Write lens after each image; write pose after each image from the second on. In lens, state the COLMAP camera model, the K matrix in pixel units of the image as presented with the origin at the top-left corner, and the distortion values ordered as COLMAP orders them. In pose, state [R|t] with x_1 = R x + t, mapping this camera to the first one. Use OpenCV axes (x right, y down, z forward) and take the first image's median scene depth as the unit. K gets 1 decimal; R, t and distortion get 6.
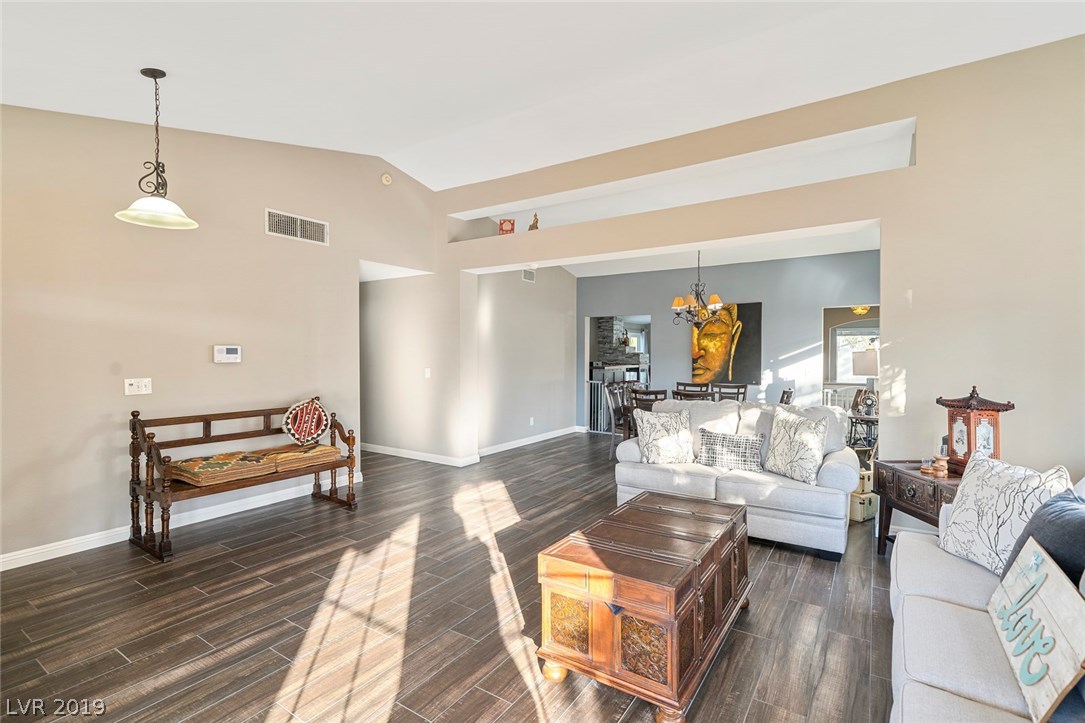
lens RADIAL K [[507.7, 0, 542.5], [0, 507.7, 361.5], [0, 0, 1]] dist [-0.000425, -0.000165]
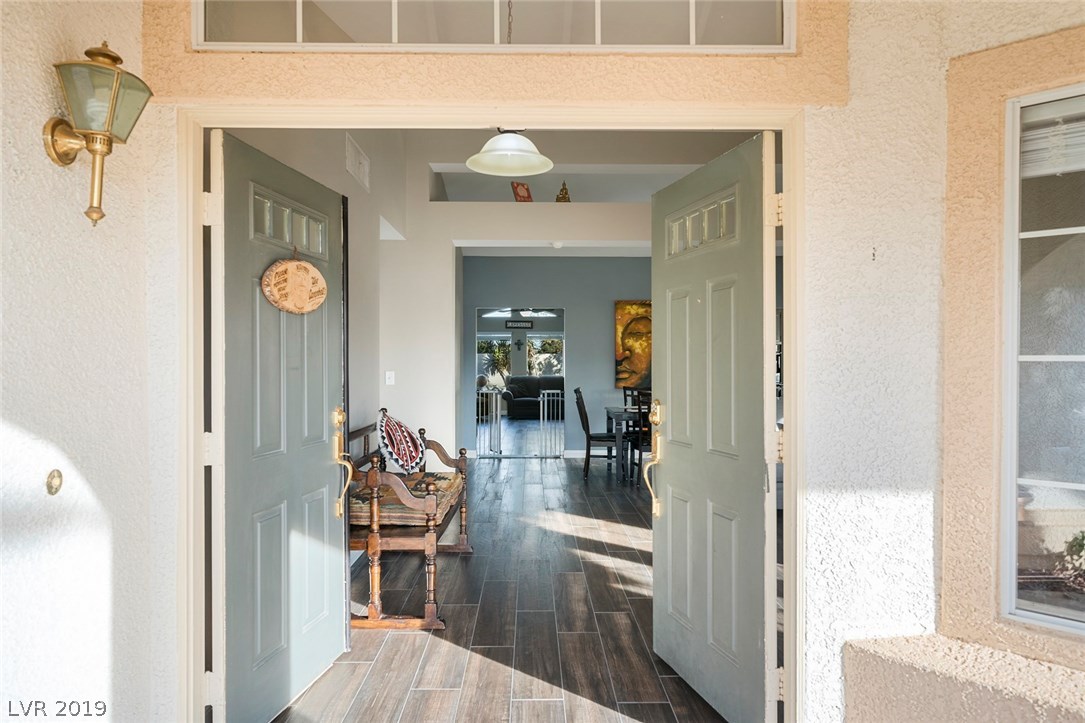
lens RADIAL K [[742.2, 0, 542.5], [0, 742.2, 361.5], [0, 0, 1]] dist [0.000701, 0.000145]
pose [[0.825425, -0.000310, 0.564511, -0.938383], [0.010553, 0.999834, -0.014882, 0.025096], [-0.564413, 0.018241, 0.825291, 0.031679]]
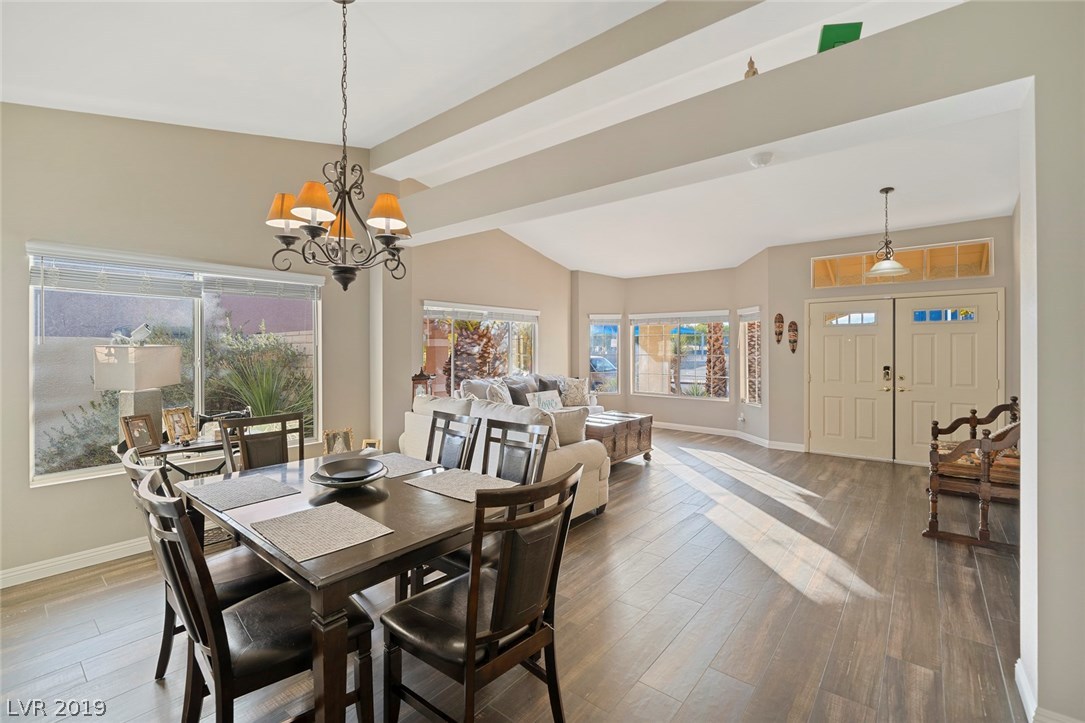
lens RADIAL K [[468.8, 0, 540.6], [0, 468.8, 349.1], [0, 0, 1]] dist [-0.000603, 0.000001]
pose [[-0.994896, -0.001607, 0.100895, 0.183460], [0.000052, 0.999865, 0.016439, -0.029924], [-0.100908, 0.016360, -0.994761, 1.893449]]
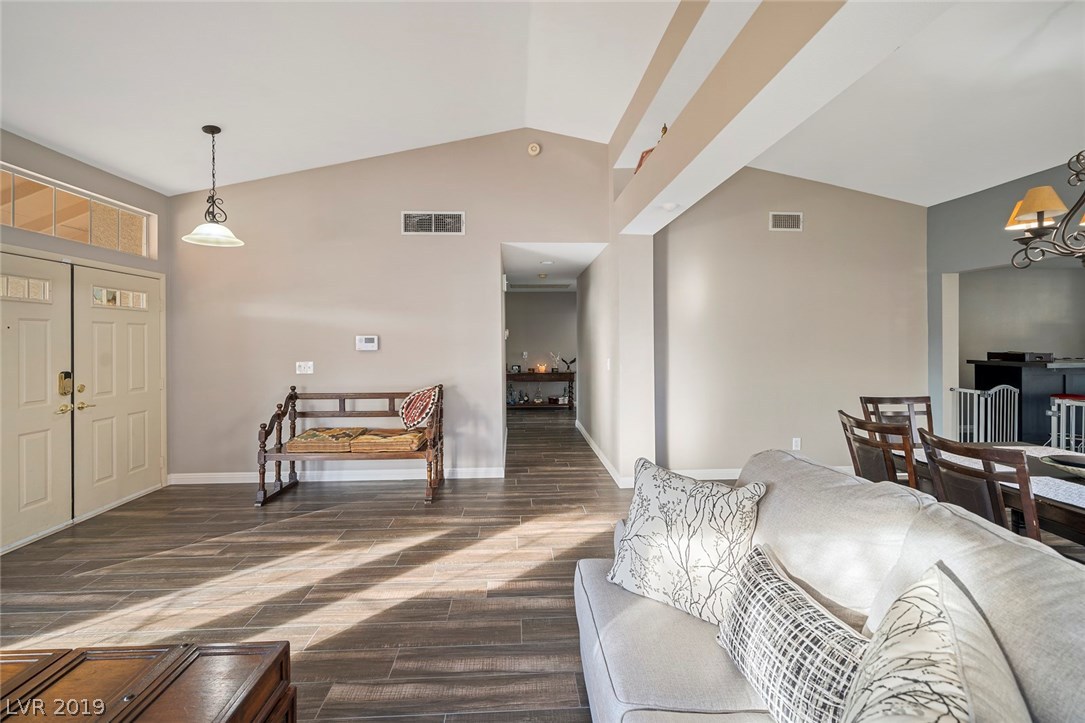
lens RADIAL K [[473.4, 0, 537.3], [0, 473.4, 340.7], [0, 0, 1]] dist [-0.003461, -0.000189]
pose [[0.591092, -0.004209, -0.806593, 0.488605], [-0.006020, 0.999936, -0.009630, -0.011526], [0.806582, 0.010548, 0.591029, 0.662377]]
